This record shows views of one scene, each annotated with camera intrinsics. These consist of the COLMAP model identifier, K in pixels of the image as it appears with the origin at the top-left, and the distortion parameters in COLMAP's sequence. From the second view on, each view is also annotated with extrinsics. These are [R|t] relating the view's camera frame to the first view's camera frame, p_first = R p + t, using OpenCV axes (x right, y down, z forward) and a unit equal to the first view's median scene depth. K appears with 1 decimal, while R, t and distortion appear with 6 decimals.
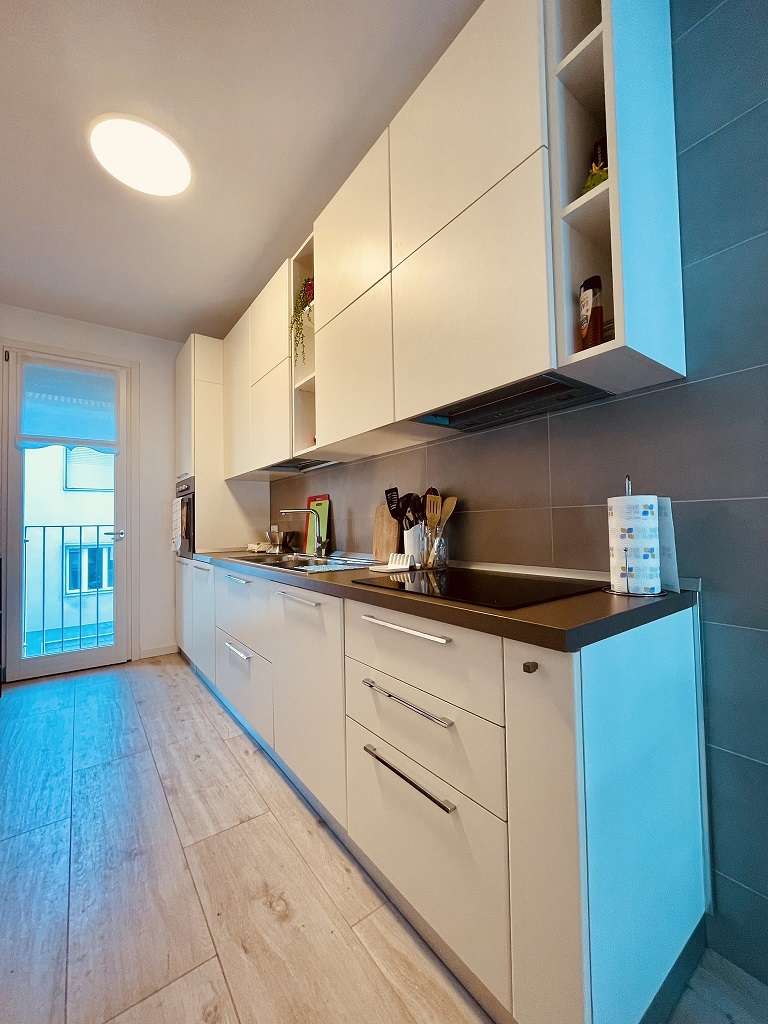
lens RADIAL K [[416.3, 0, 384.0], [0, 416.3, 512.0], [0, 0, 1]] dist [0.000611, 0.000139]
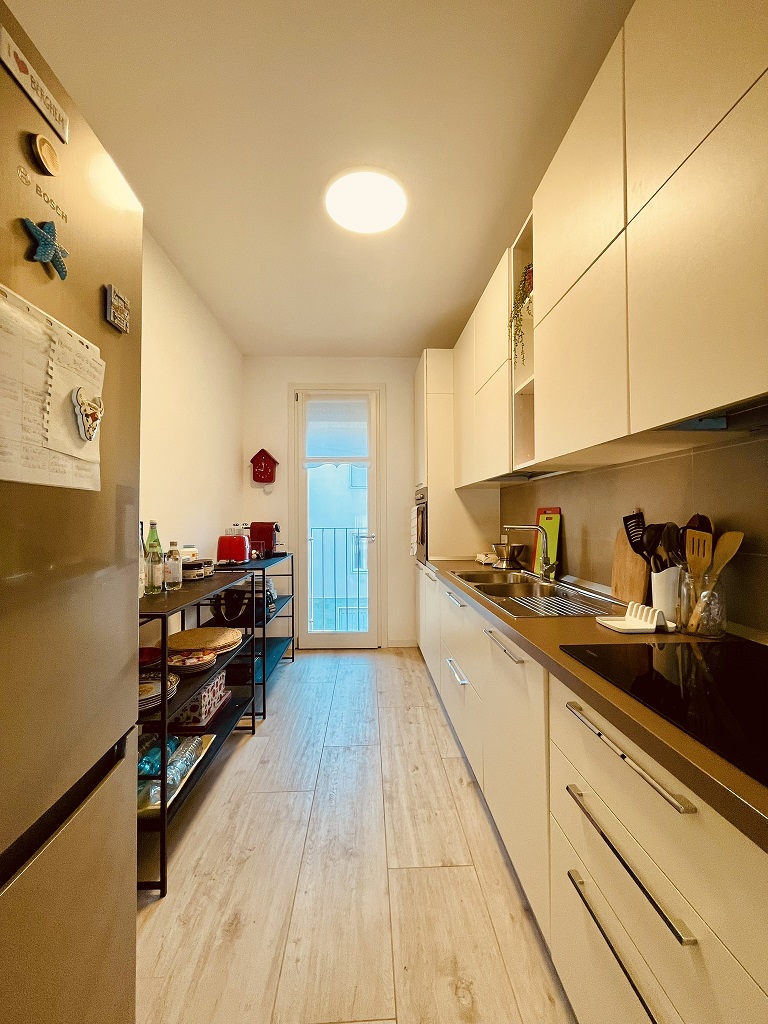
lens RADIAL K [[416.3, 0, 384.0], [0, 416.3, 512.0], [0, 0, 1]] dist [0.000611, 0.000139]
pose [[0.831405, 0.007816, -0.555611, 0.054243], [0.007481, 0.999653, 0.025257, -0.073390], [0.555616, -0.025155, 0.831058, 0.103934]]
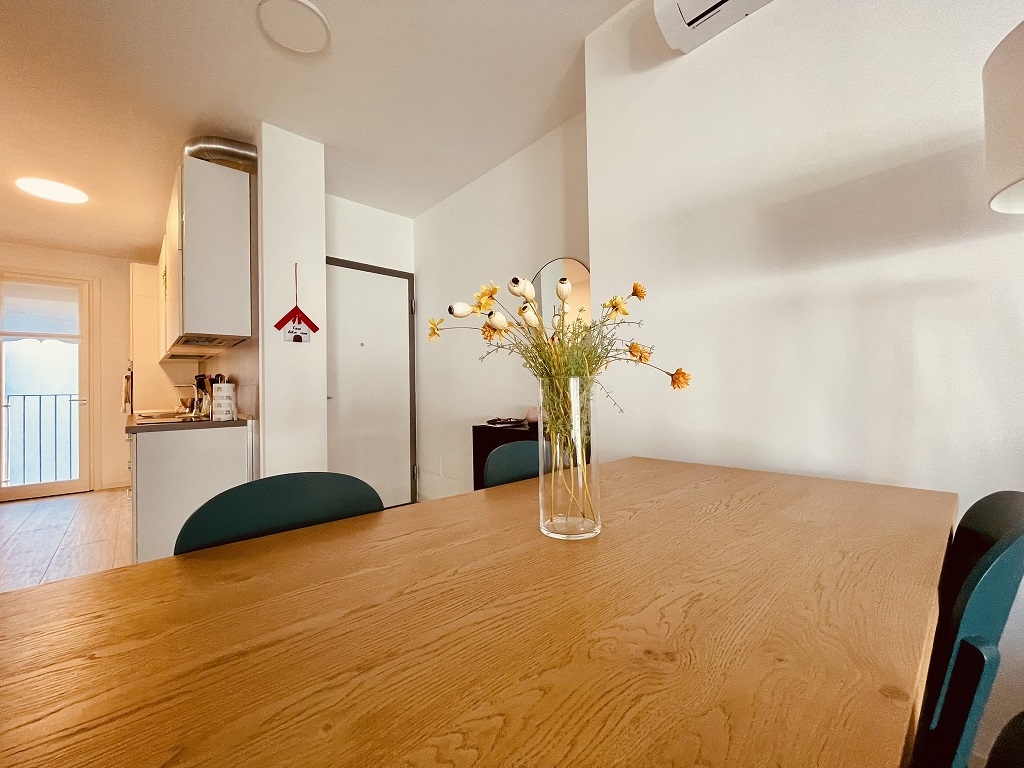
lens RADIAL K [[416.3, 0, 512.0], [0, 416.3, 384.0], [0, 0, 1]] dist [0.000611, 0.000139]
pose [[0.996024, -0.003961, 0.088997, 1.115945], [0.002510, 0.999862, 0.016415, -0.036694], [-0.089050, -0.016126, 0.995897, -0.863997]]
